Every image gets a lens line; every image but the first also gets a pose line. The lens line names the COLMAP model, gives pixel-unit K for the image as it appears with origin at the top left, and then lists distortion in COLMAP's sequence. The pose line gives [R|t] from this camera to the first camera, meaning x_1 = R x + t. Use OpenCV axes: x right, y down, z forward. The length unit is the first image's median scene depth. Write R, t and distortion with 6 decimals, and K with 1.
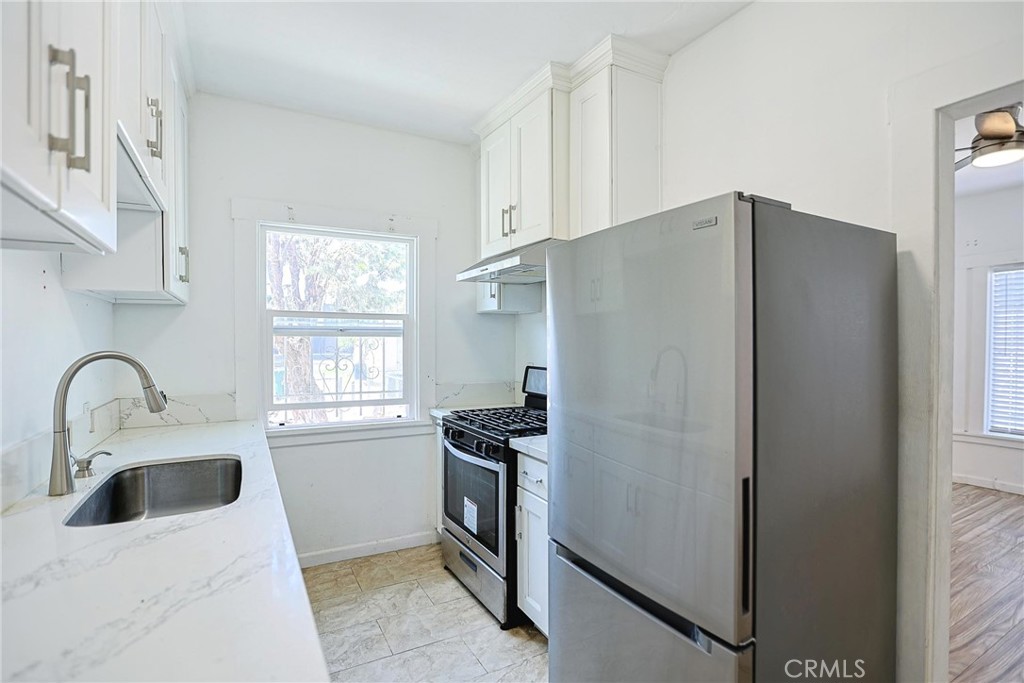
lens RADIAL K [[513.7, 0, 522.3], [0, 513.7, 343.4], [0, 0, 1]] dist [-0.056786, 0.019789]
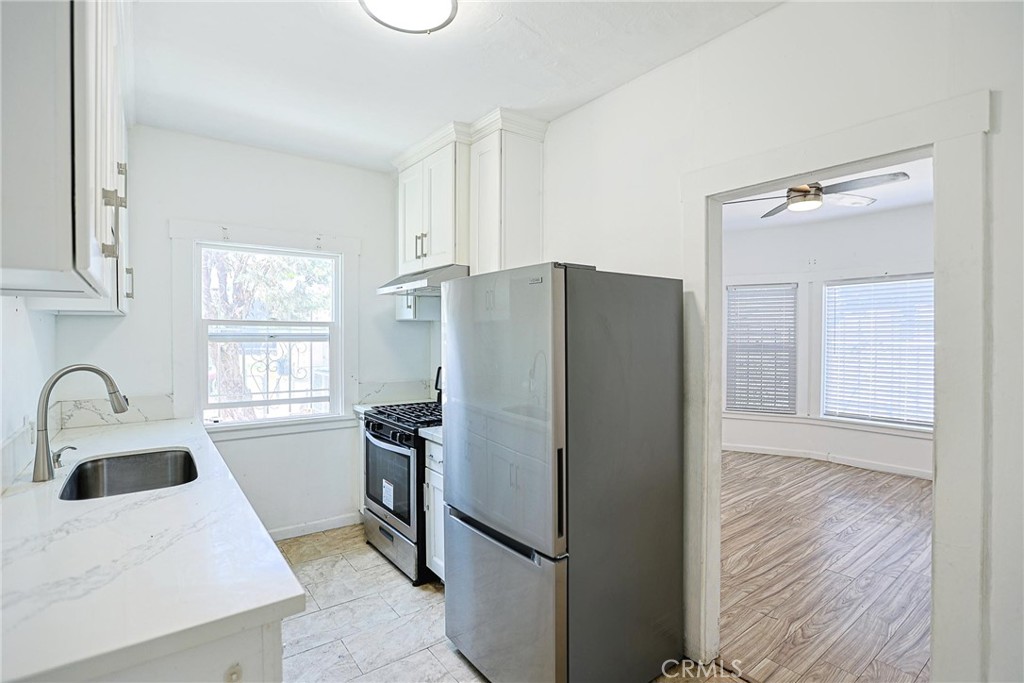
lens RADIAL K [[499.3, 0, 524.0], [0, 499.3, 336.9], [0, 0, 1]] dist [-0.053619, 0.017112]
pose [[0.989451, -0.000185, 0.144870, 0.047770], [0.000544, 0.999997, -0.002438, -0.028321], [-0.144869, 0.002491, 0.989448, -0.198199]]
